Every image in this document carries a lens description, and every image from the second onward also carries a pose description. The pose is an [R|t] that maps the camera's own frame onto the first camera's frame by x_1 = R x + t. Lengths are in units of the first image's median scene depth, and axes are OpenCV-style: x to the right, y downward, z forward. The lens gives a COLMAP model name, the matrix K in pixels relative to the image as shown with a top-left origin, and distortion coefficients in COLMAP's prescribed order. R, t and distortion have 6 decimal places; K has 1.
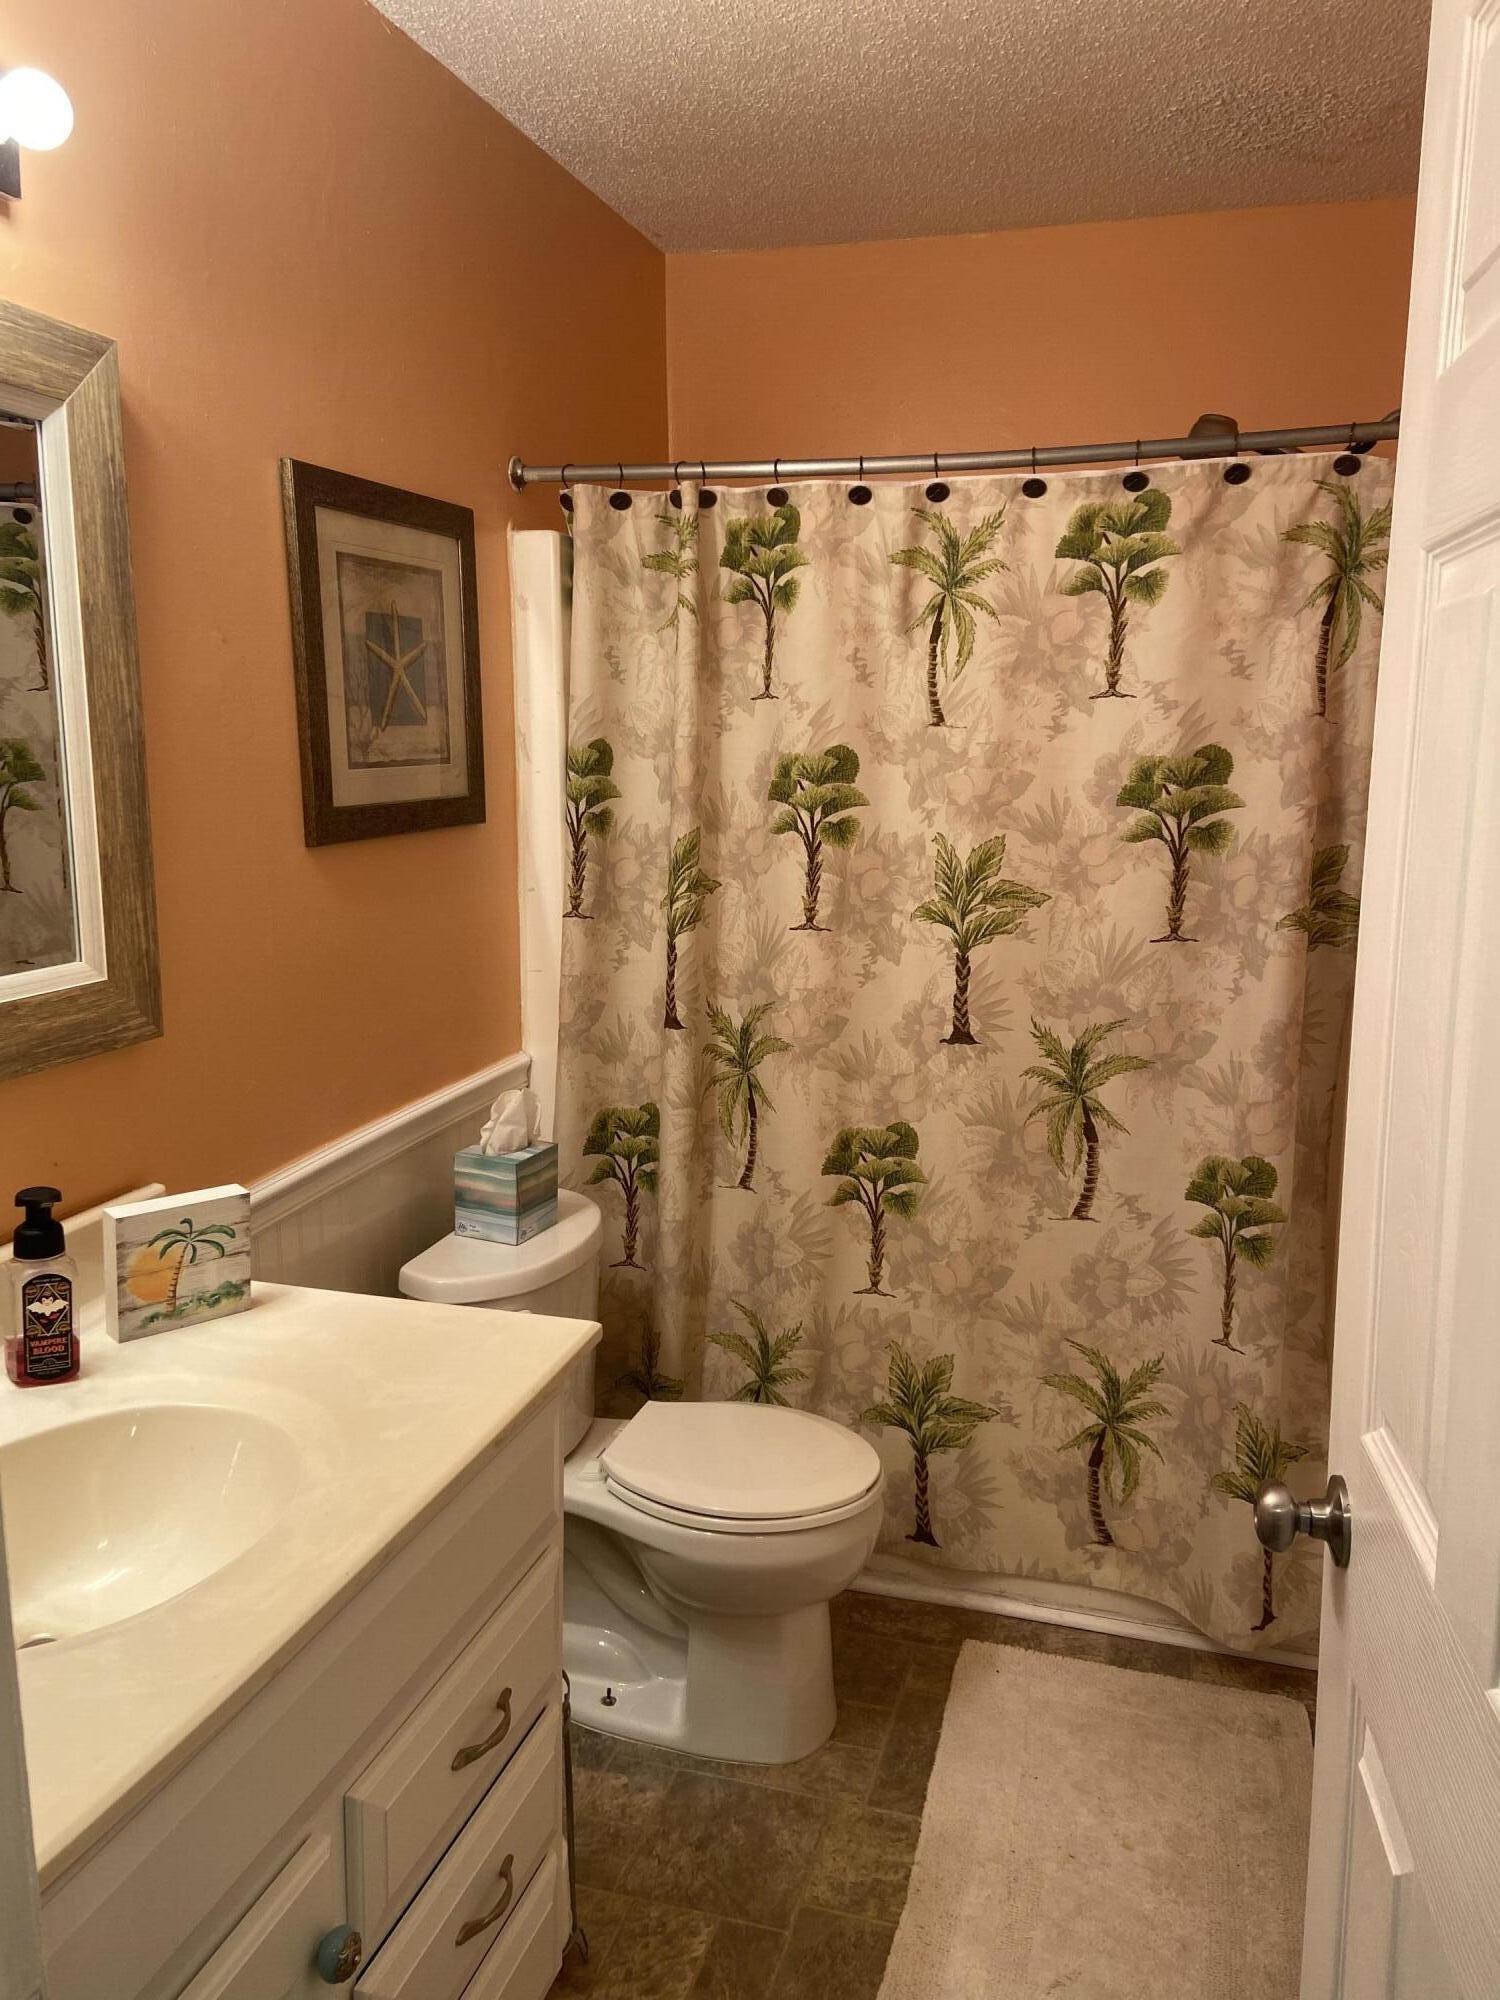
lens RADIAL K [[1507.9, 0, 754.2], [0, 1507.9, 991.9], [0, 0, 1]] dist [0.144035, -0.163718]
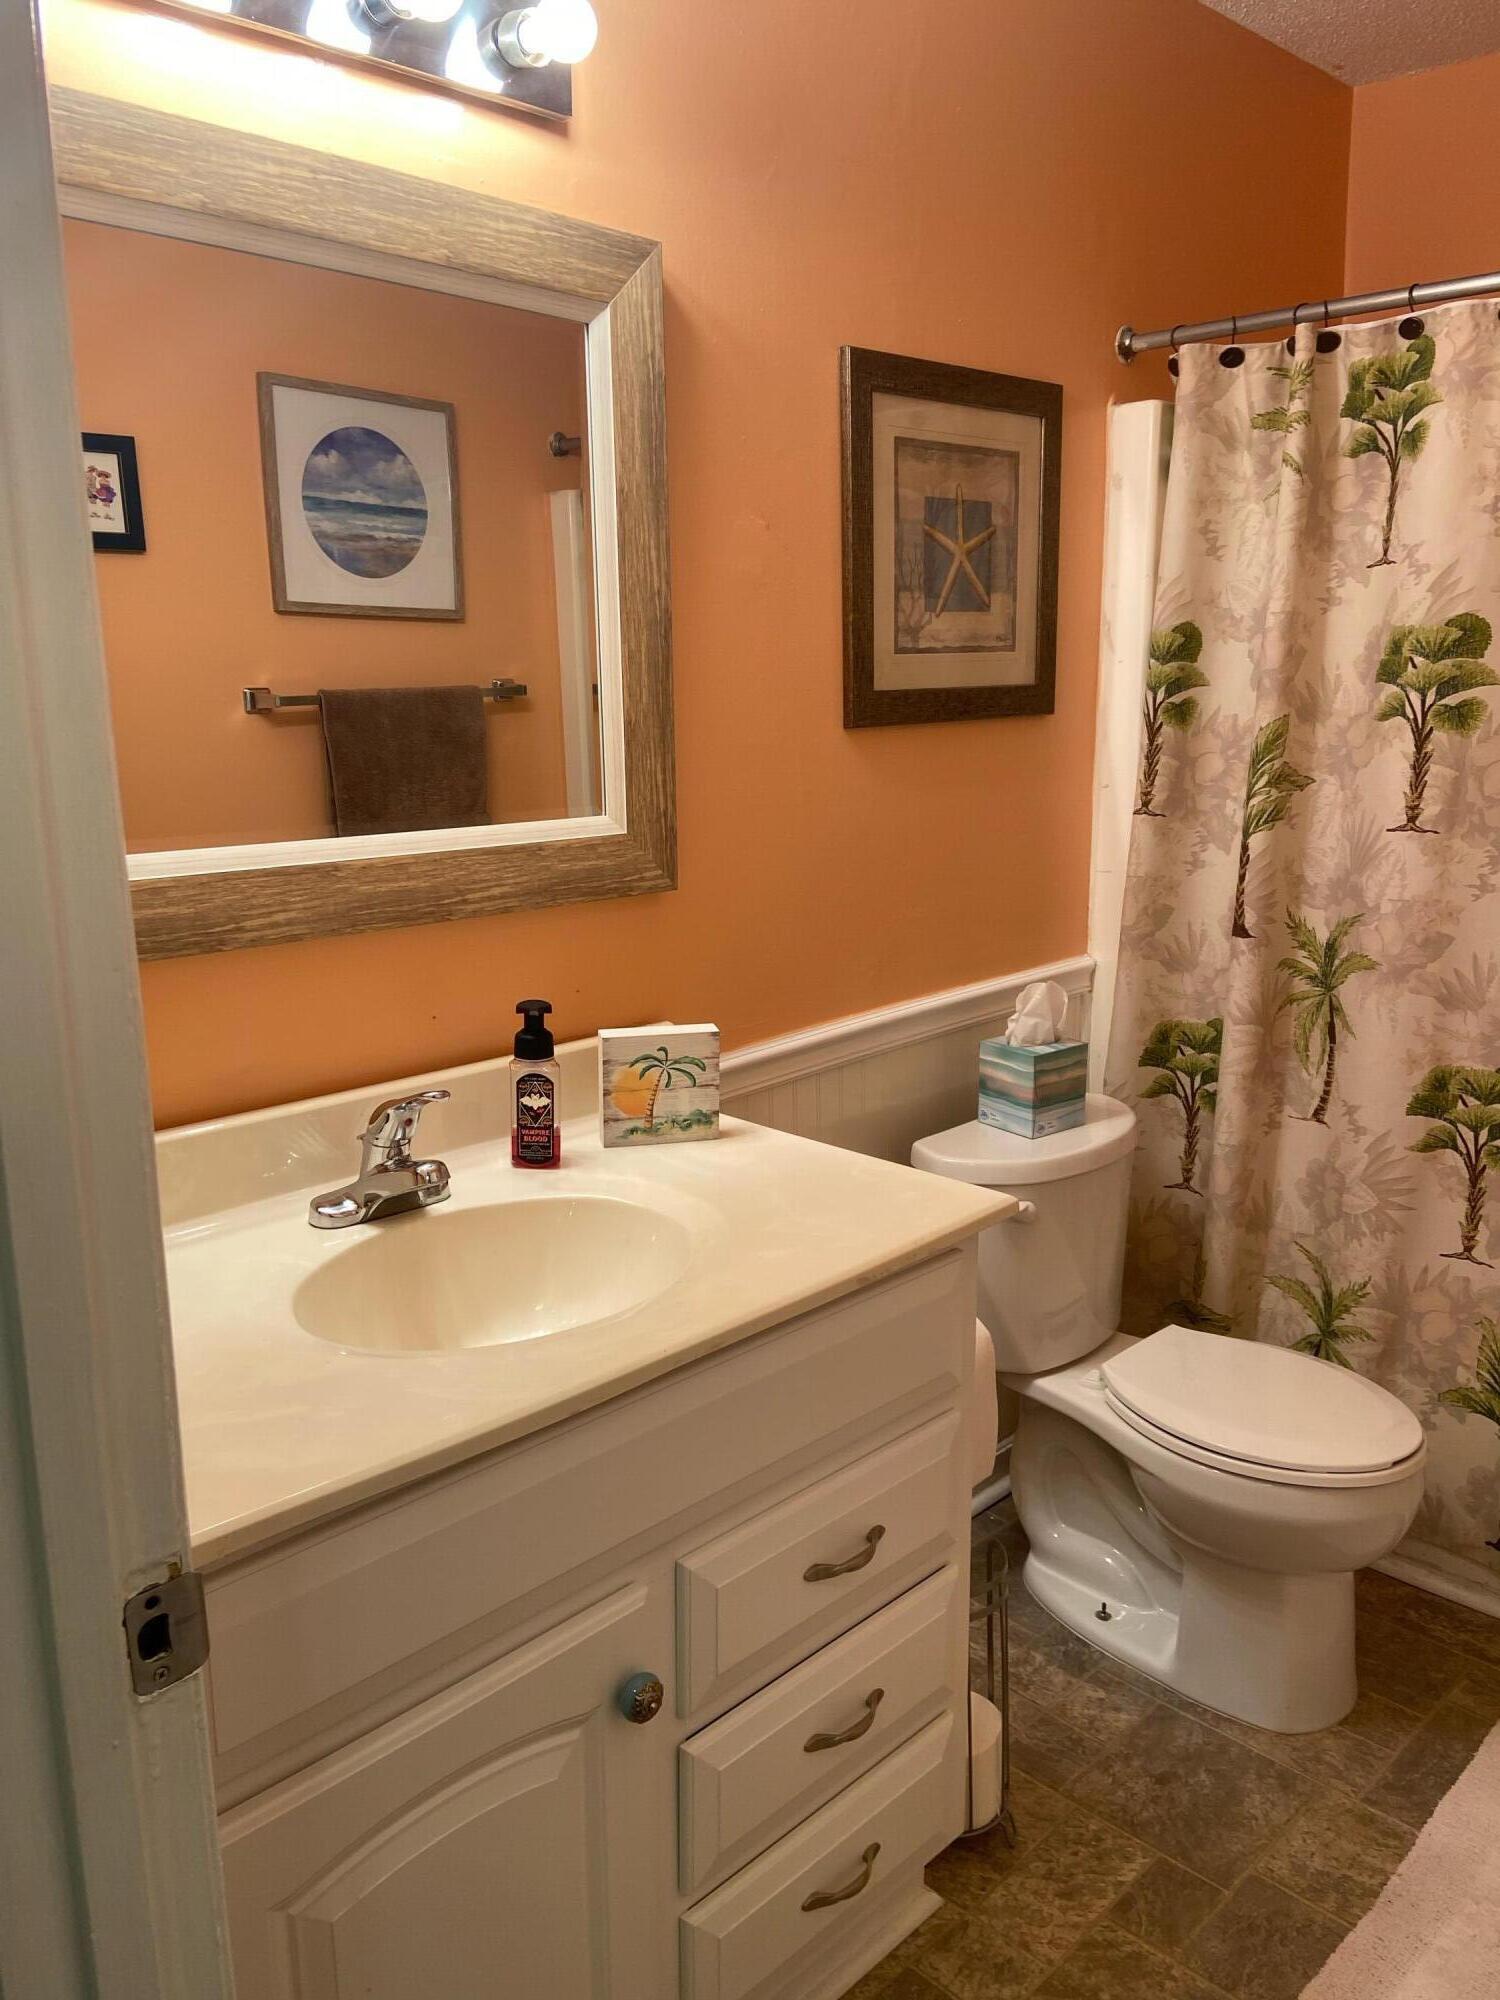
lens RADIAL K [[1507.9, 0, 754.2], [0, 1507.9, 991.9], [0, 0, 1]] dist [0.144035, -0.163718]
pose [[0.880231, 0.078950, -0.467932, 0.127913], [-0.063687, 0.996797, 0.048378, 0.032450], [0.470253, -0.012783, 0.882439, 0.041268]]
